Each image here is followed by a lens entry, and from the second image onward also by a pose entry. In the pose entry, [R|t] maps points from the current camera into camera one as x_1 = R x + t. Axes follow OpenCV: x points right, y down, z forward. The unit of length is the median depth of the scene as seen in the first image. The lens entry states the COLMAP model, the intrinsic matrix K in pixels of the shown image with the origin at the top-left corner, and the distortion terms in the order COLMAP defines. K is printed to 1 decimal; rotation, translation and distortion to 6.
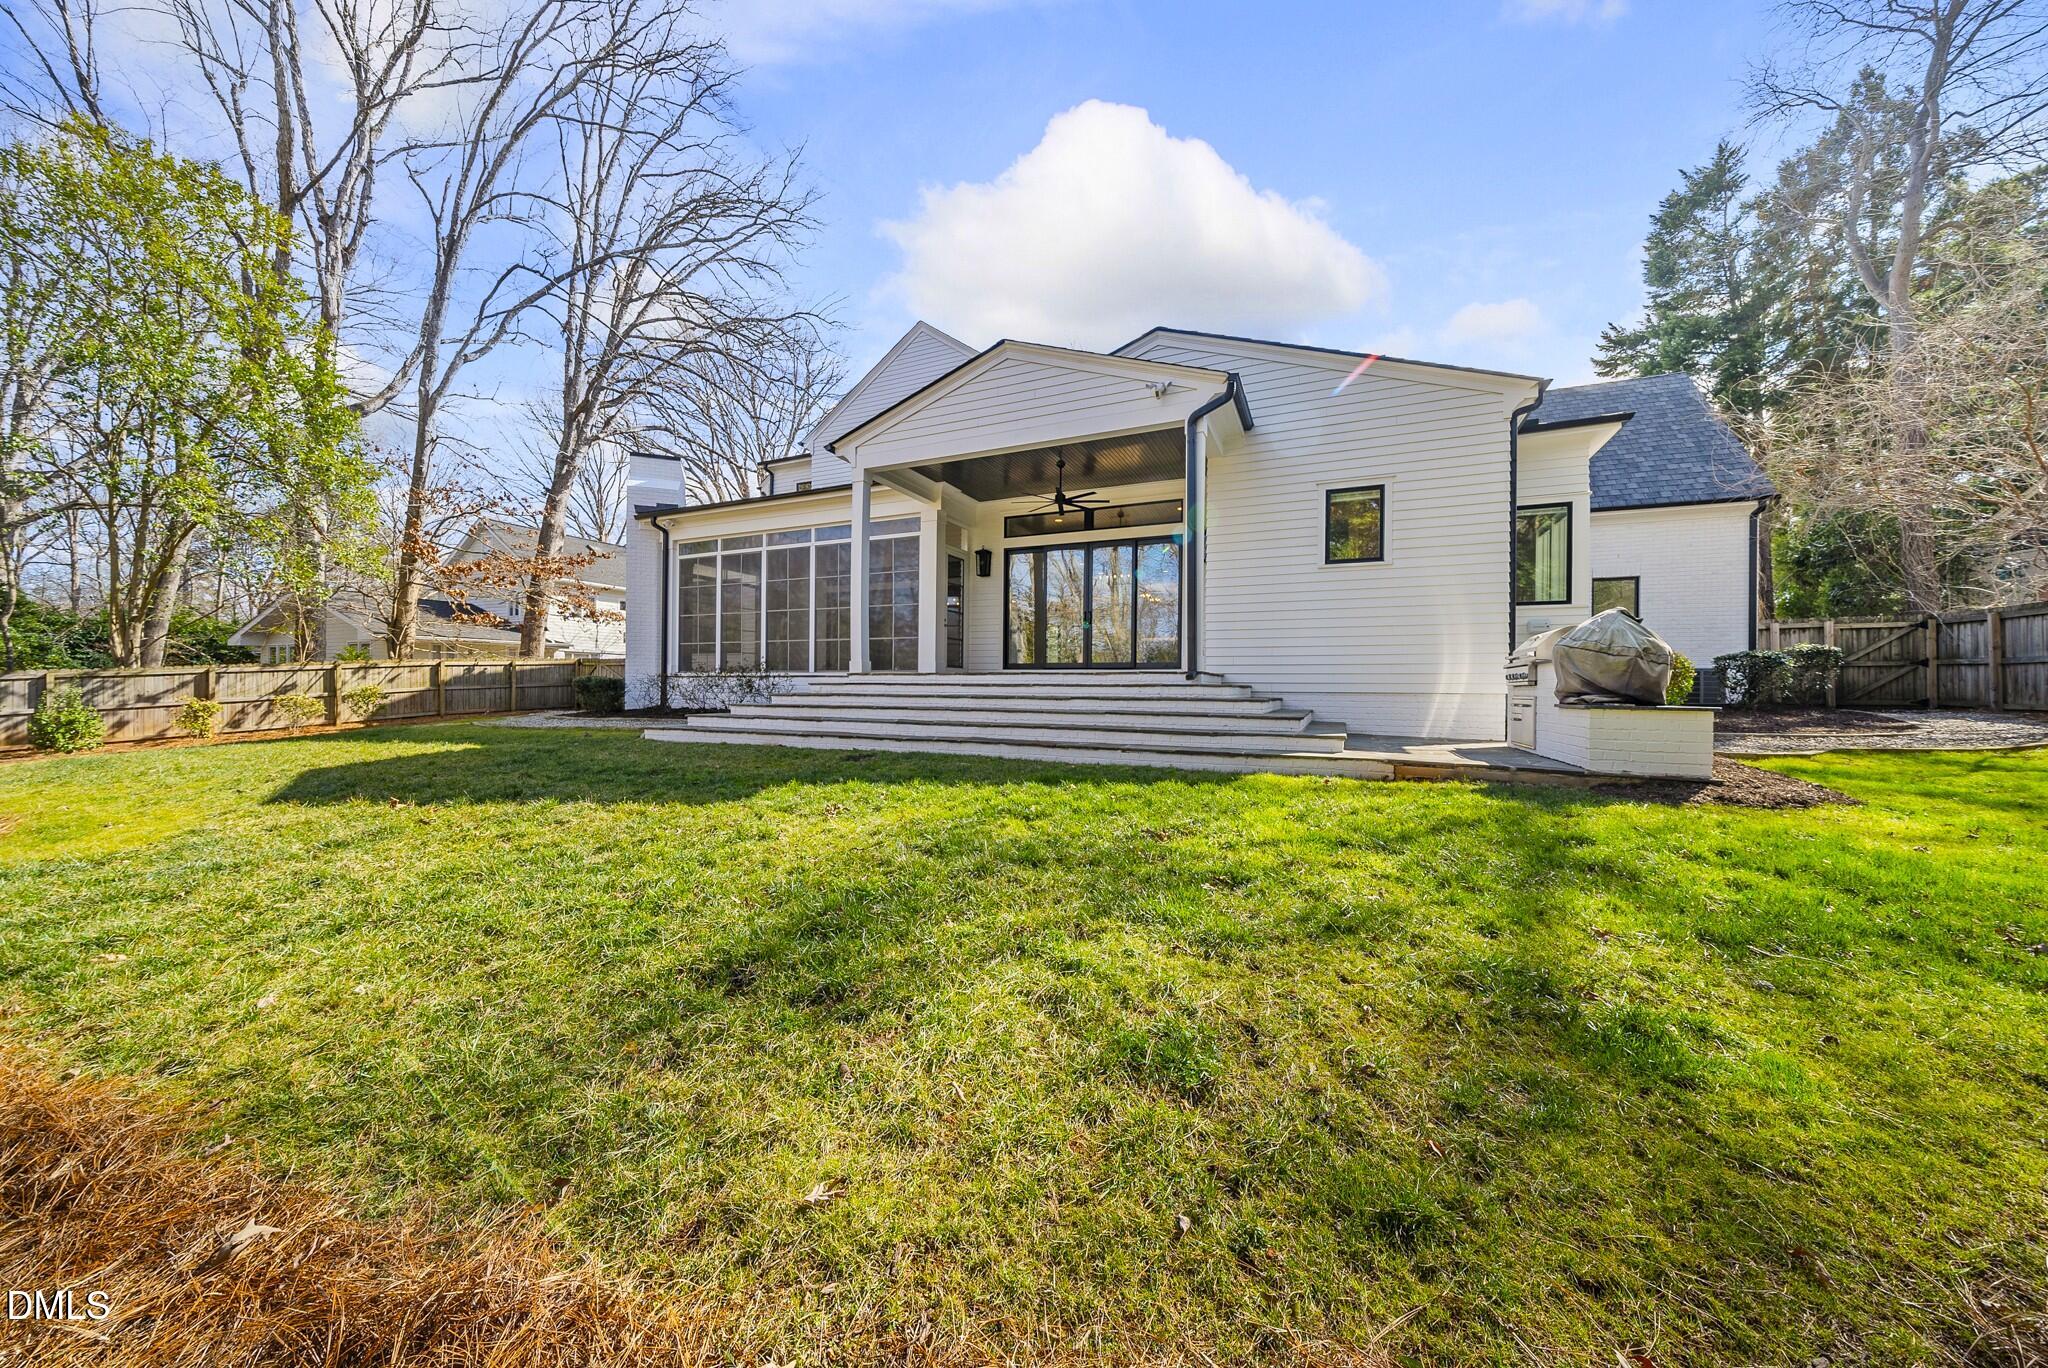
lens RADIAL K [[712.7, 0, 1027.8], [0, 712.7, 689.6], [0, 0, 1]] dist [-0.008819, -0.000347]
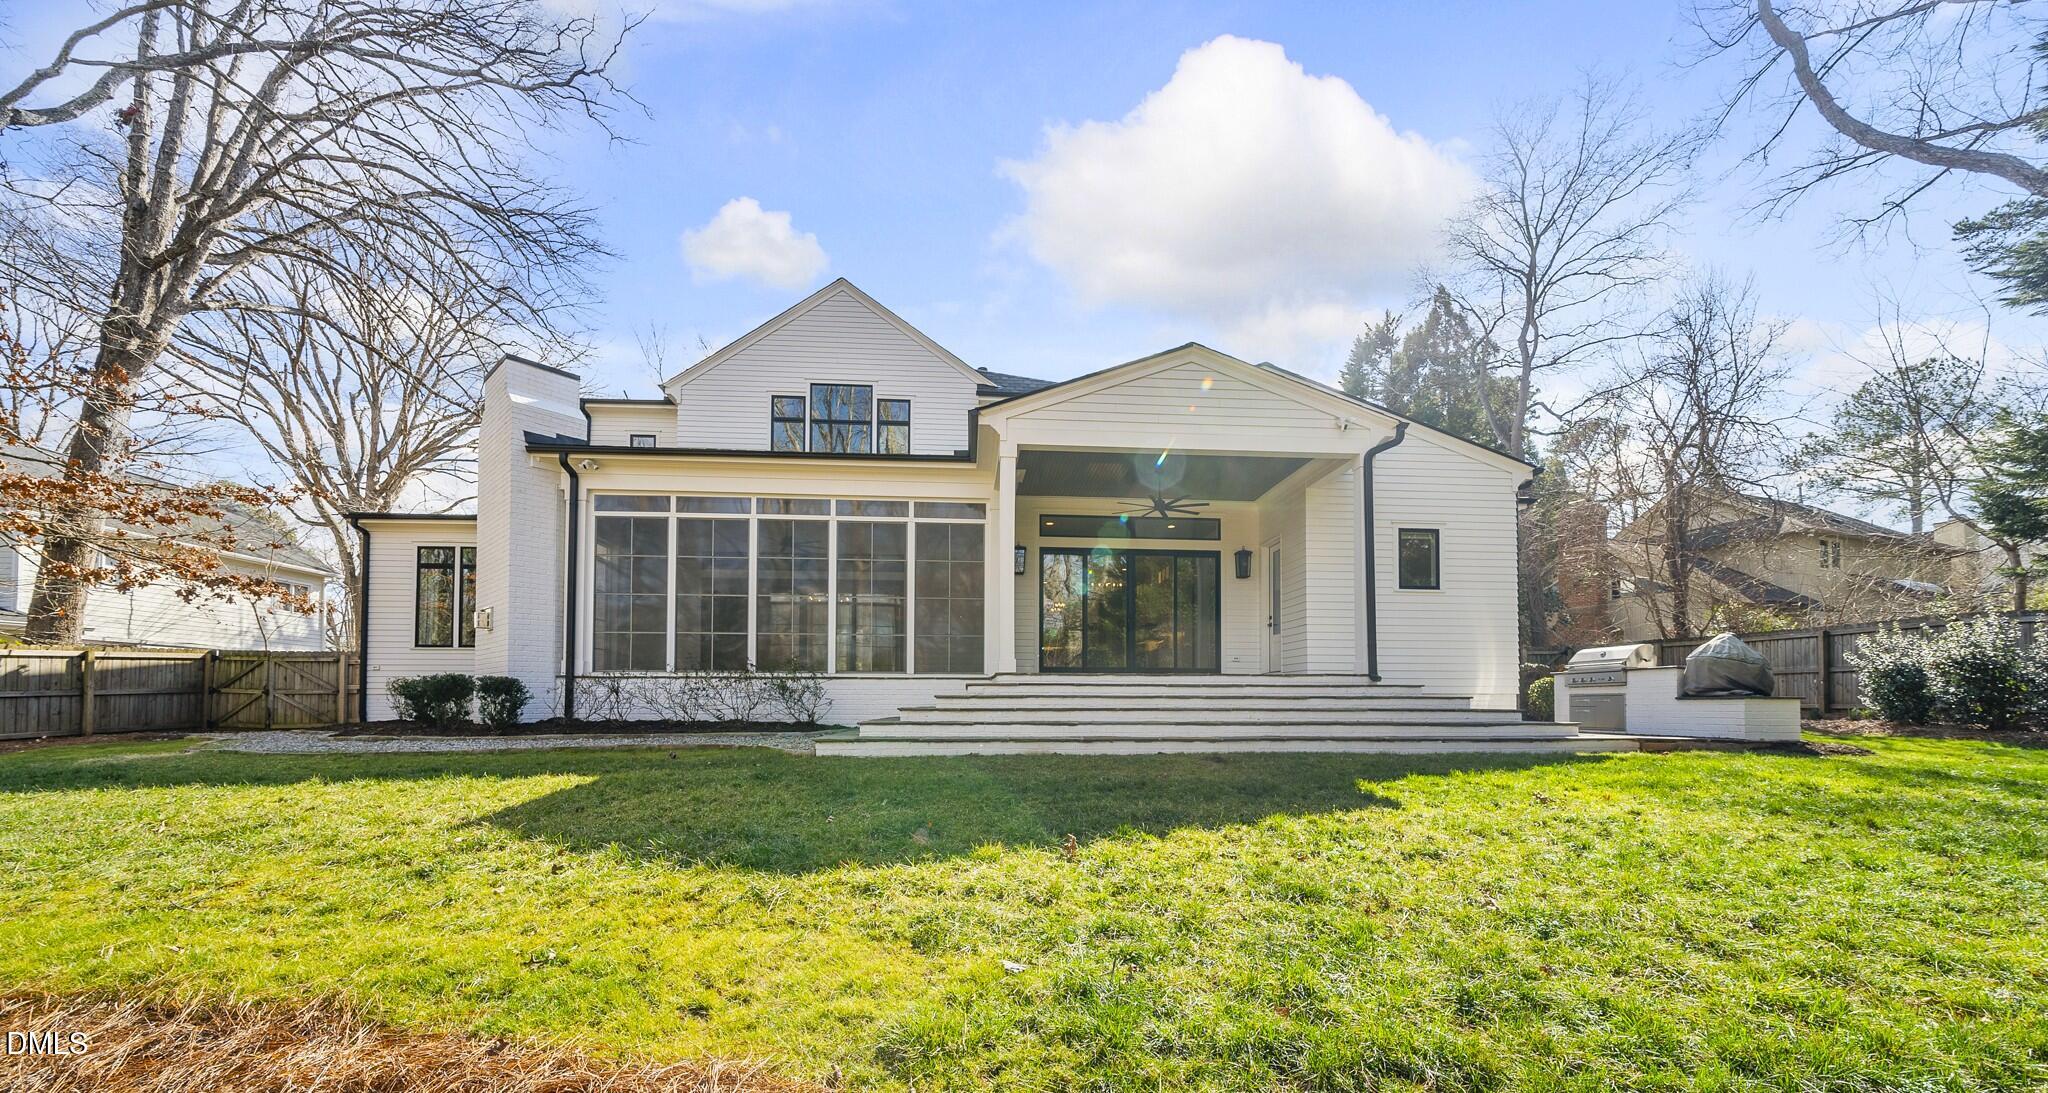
lens RADIAL K [[697.0, 0, 1048.0], [0, 697.0, 693.3], [0, 0, 1]] dist [-0.008208, -0.000182]
pose [[0.871167, -0.003069, 0.490978, -0.436149], [0.006510, 0.999965, -0.005301, 0.004609], [-0.490944, 0.007814, 0.871156, 0.155292]]
